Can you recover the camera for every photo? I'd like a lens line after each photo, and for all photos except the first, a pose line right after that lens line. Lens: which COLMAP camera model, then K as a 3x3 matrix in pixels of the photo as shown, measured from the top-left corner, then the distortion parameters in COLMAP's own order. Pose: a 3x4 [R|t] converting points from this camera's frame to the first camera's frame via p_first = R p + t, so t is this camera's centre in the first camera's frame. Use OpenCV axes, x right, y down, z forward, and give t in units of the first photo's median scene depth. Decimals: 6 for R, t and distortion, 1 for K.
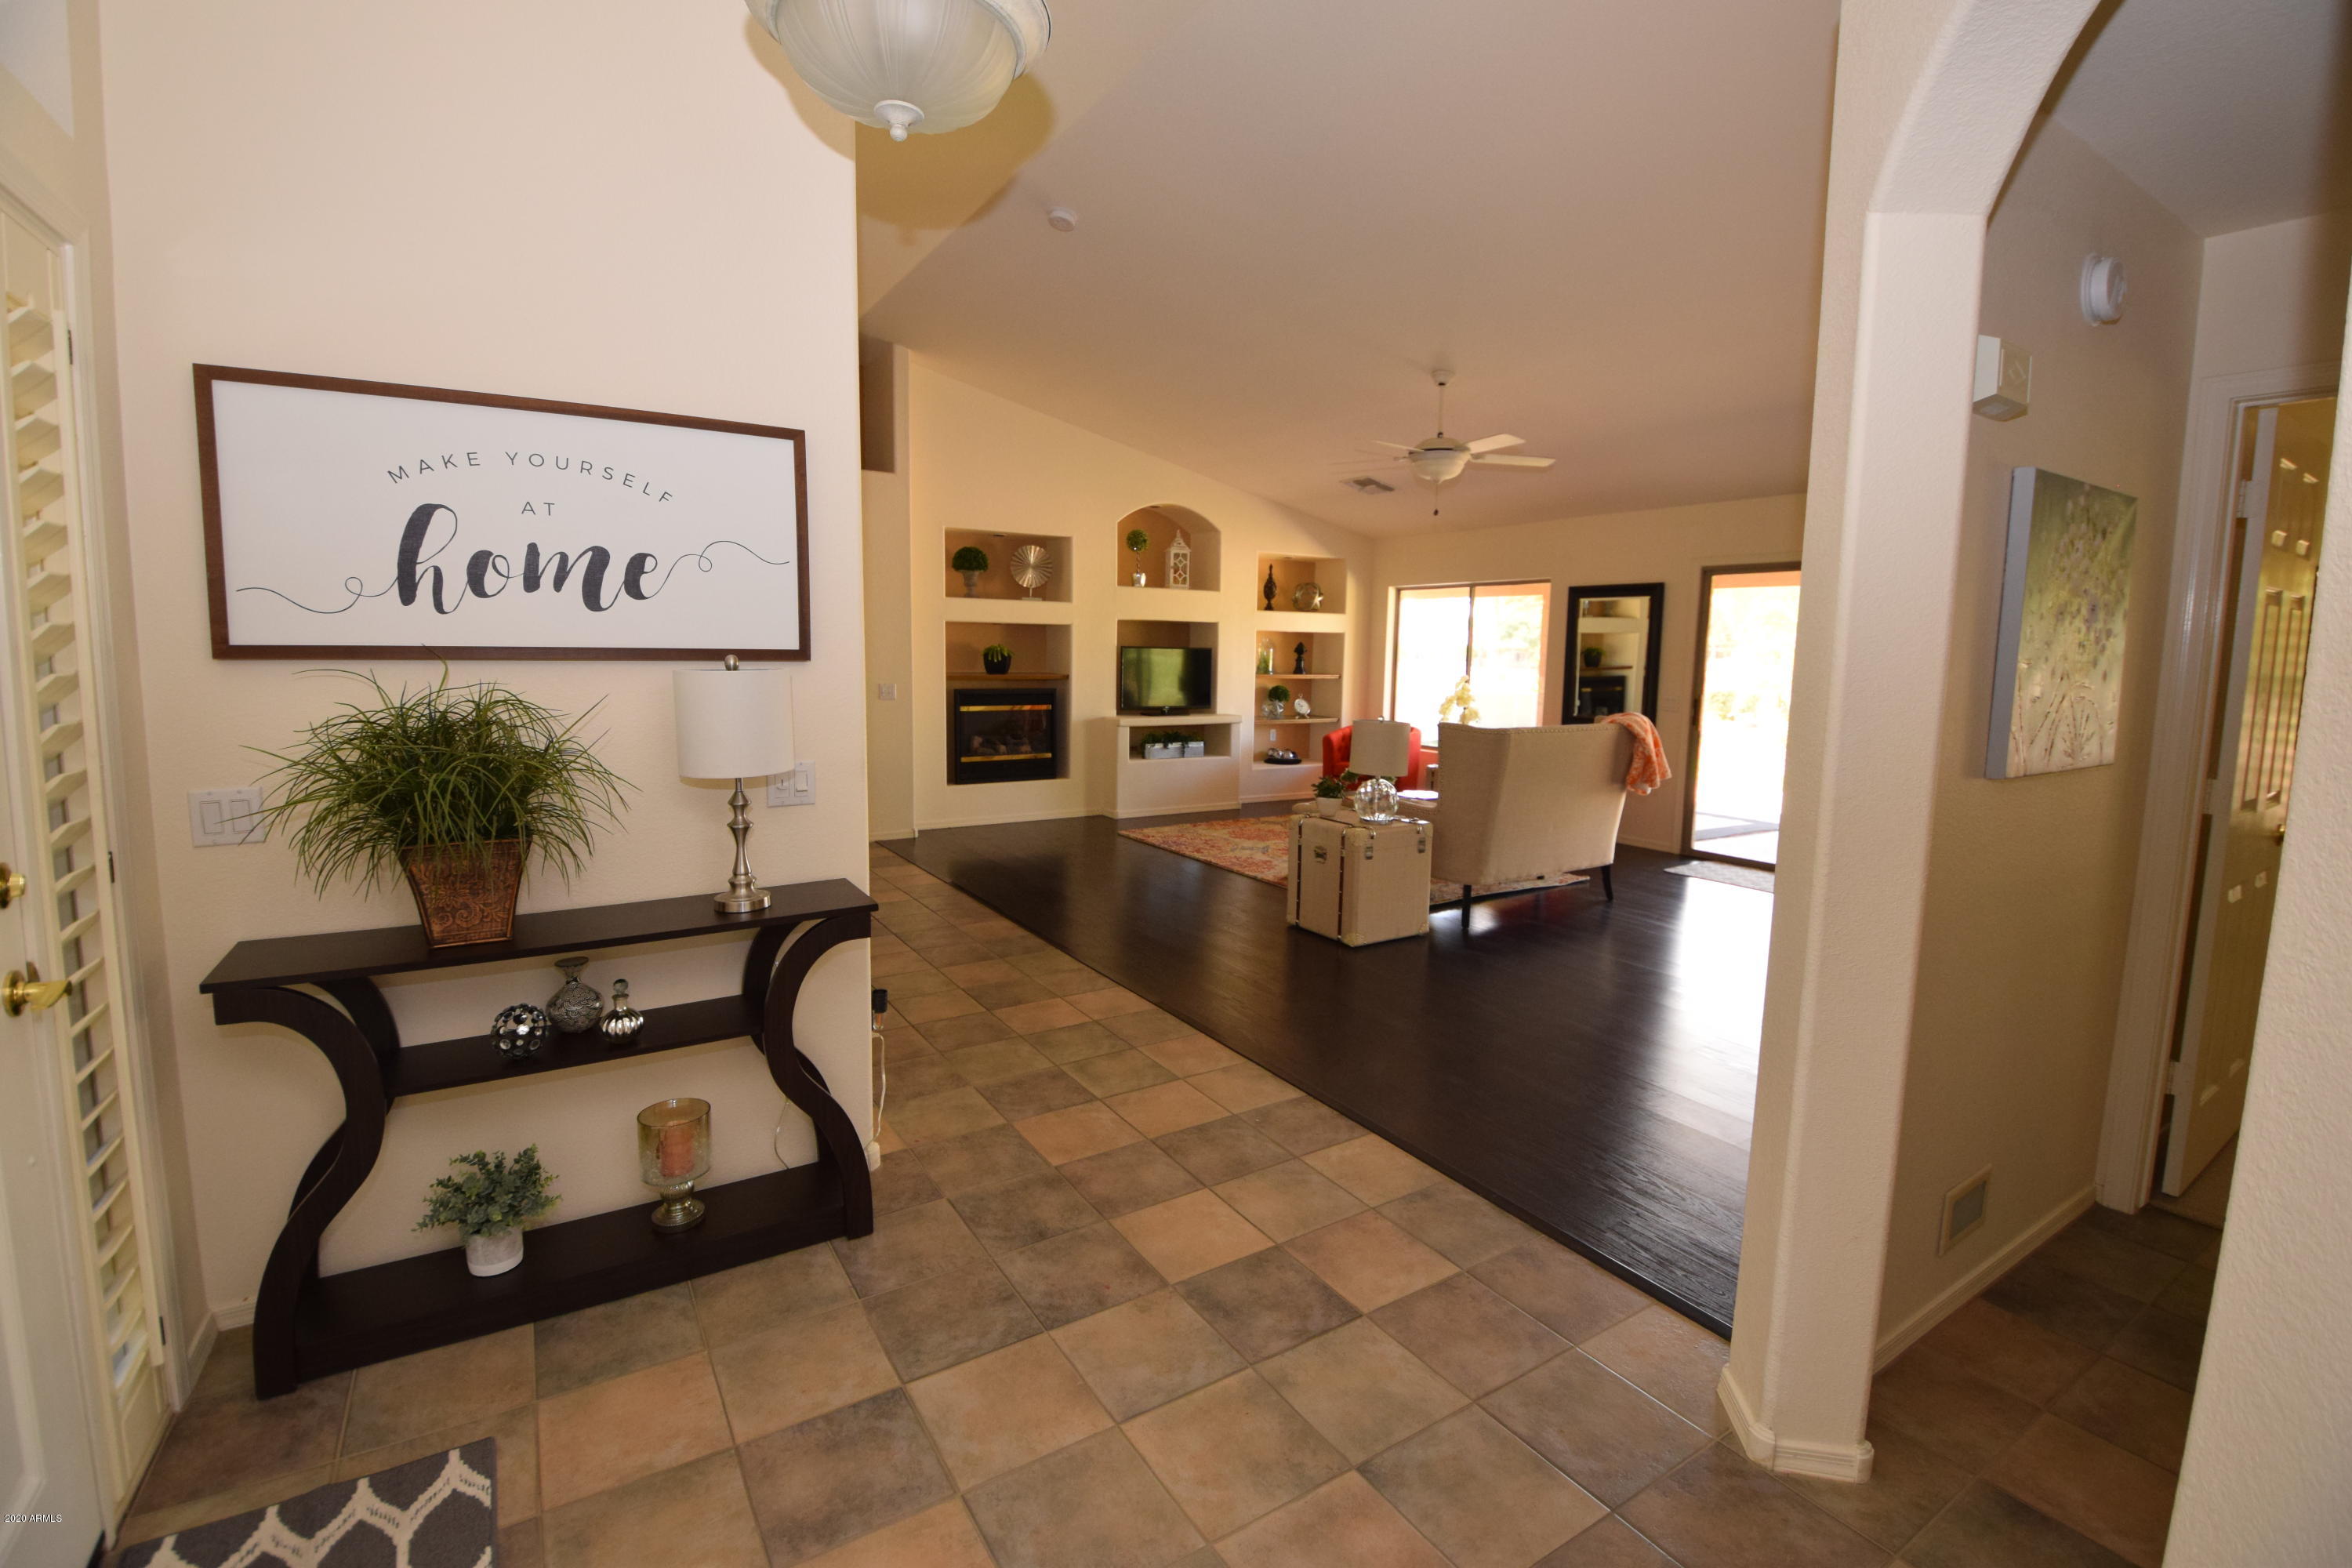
lens RADIAL K [[1040.8, 0, 1174.3], [0, 1040.8, 764.9], [0, 0, 1]] dist [-0.015613, -0.006096]
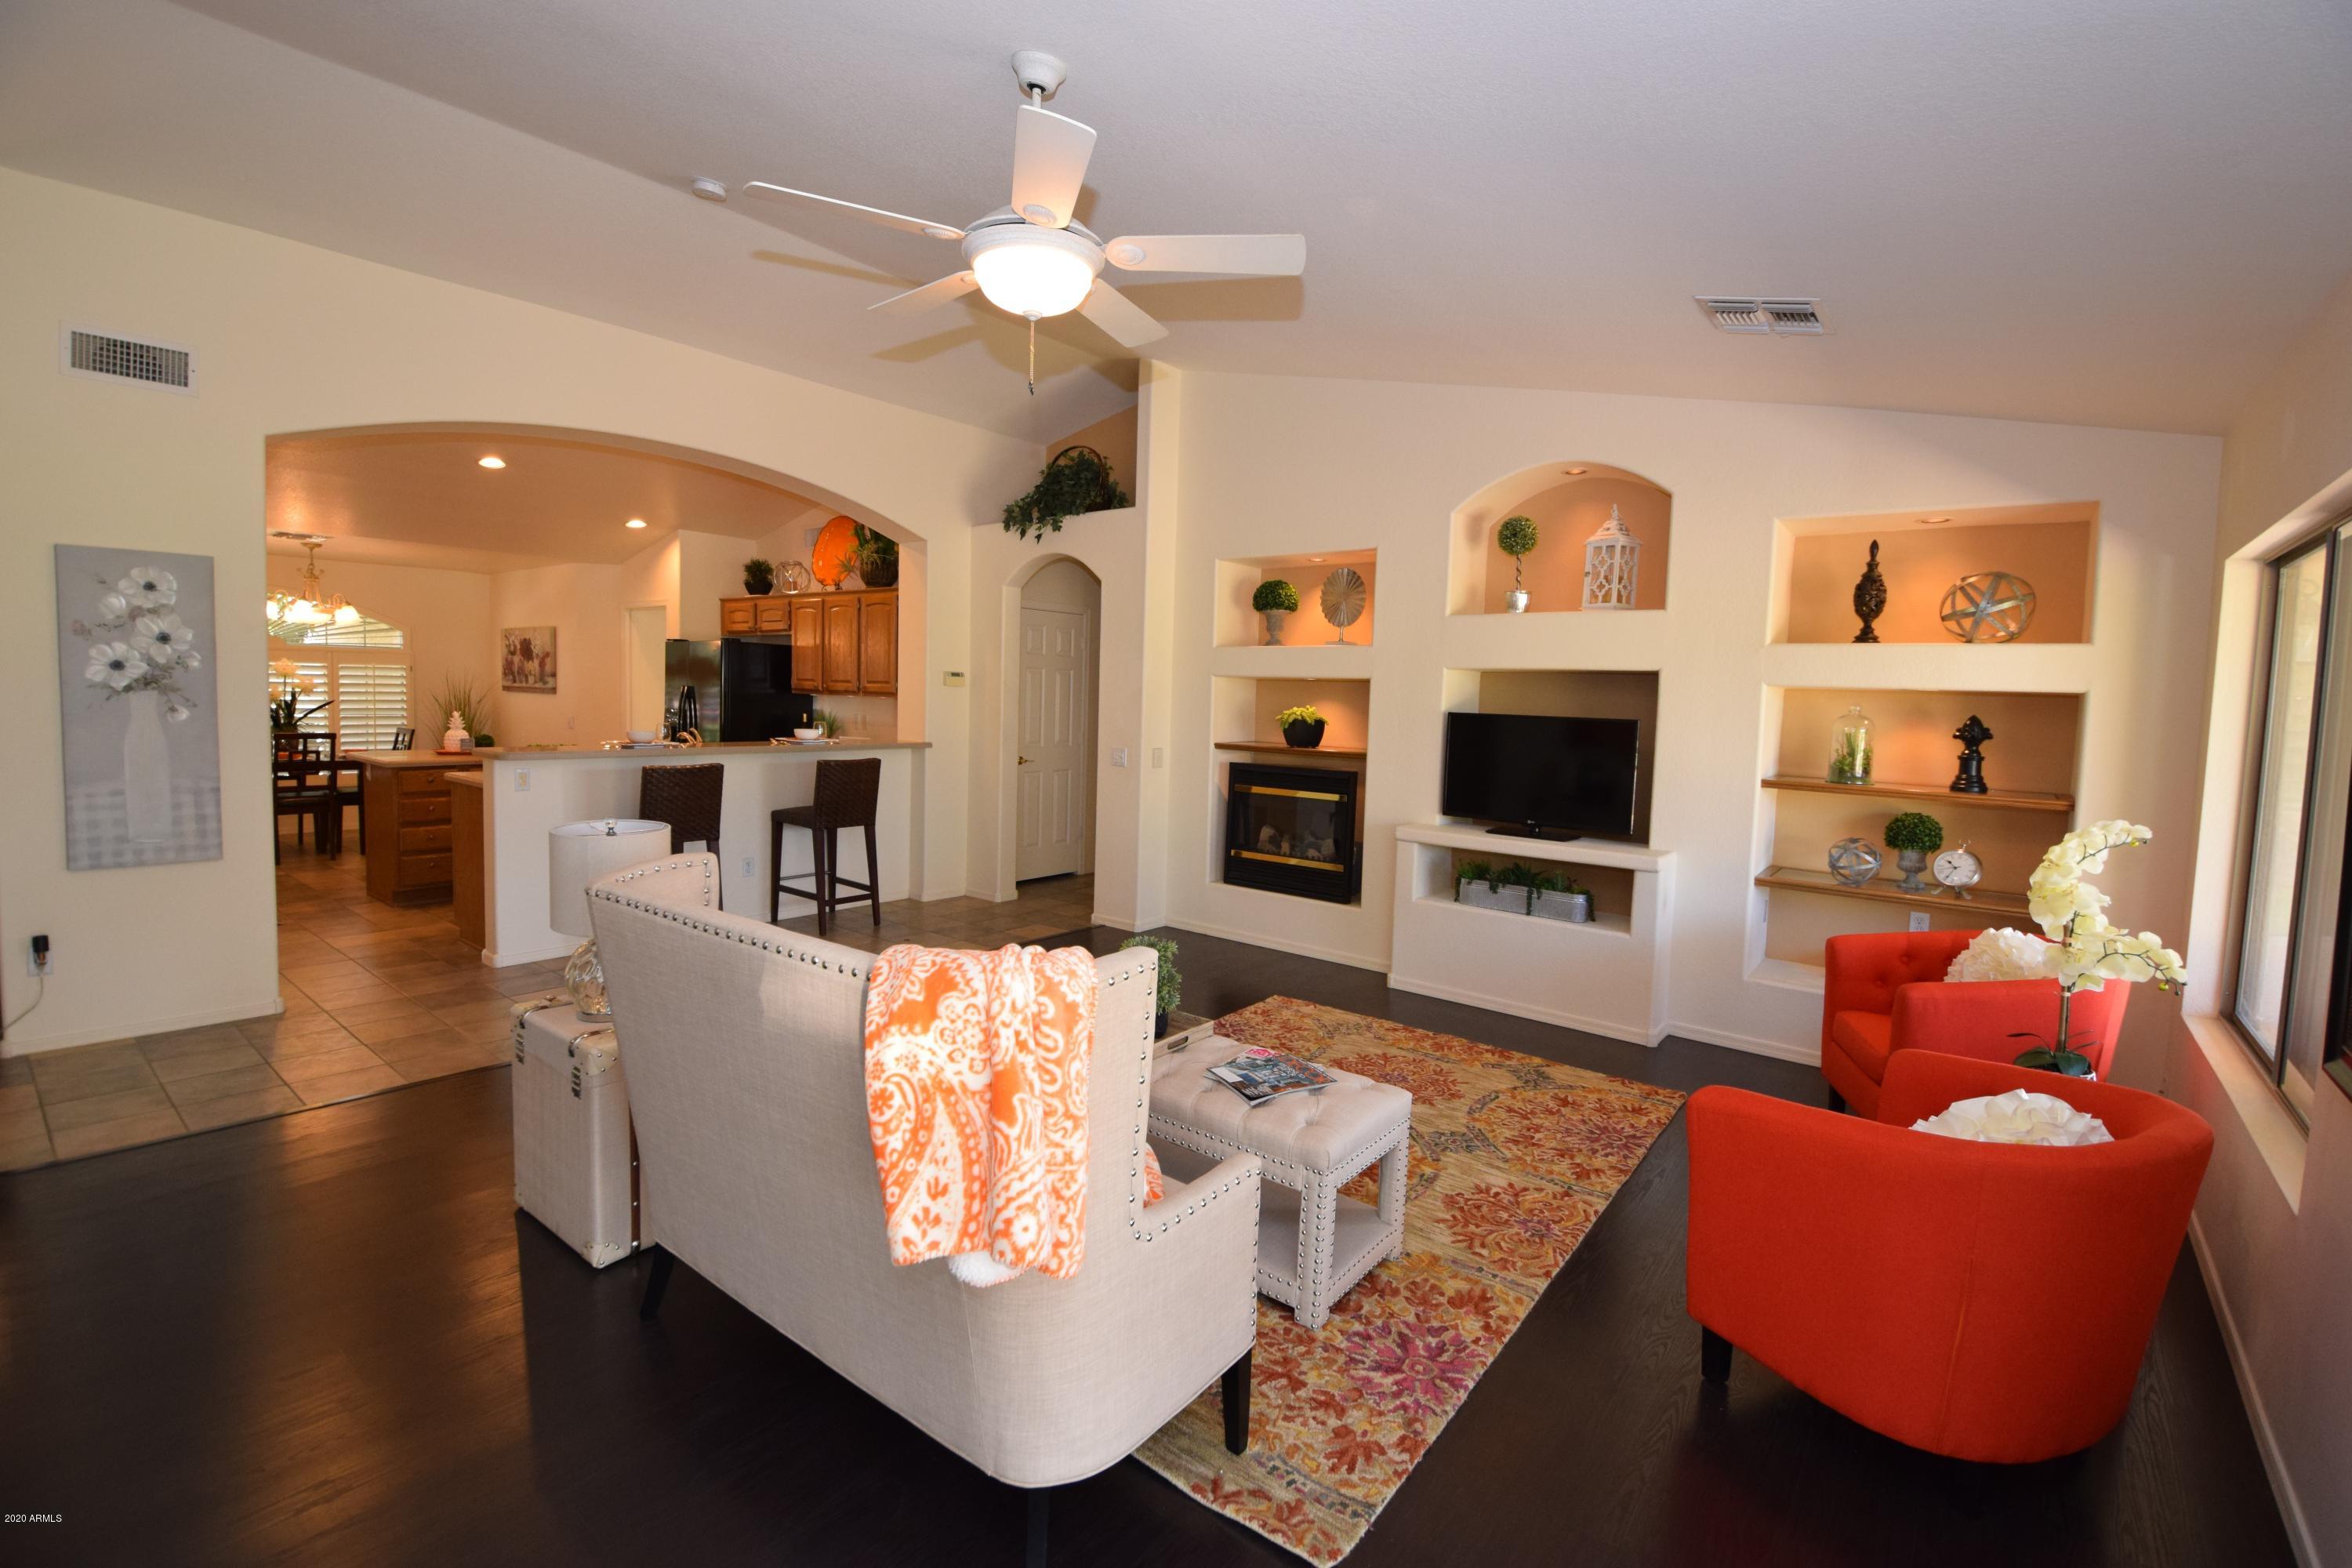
lens RADIAL K [[1040.8, 0, 1171.2], [0, 1040.8, 771.7], [0, 0, 1]] dist [-0.015613, -0.006096]
pose [[0.319040, 0.065369, -0.945484, 0.462123], [-0.128685, 0.991367, 0.025119, -0.071669], [0.938964, 0.113656, 0.324697, 0.631357]]
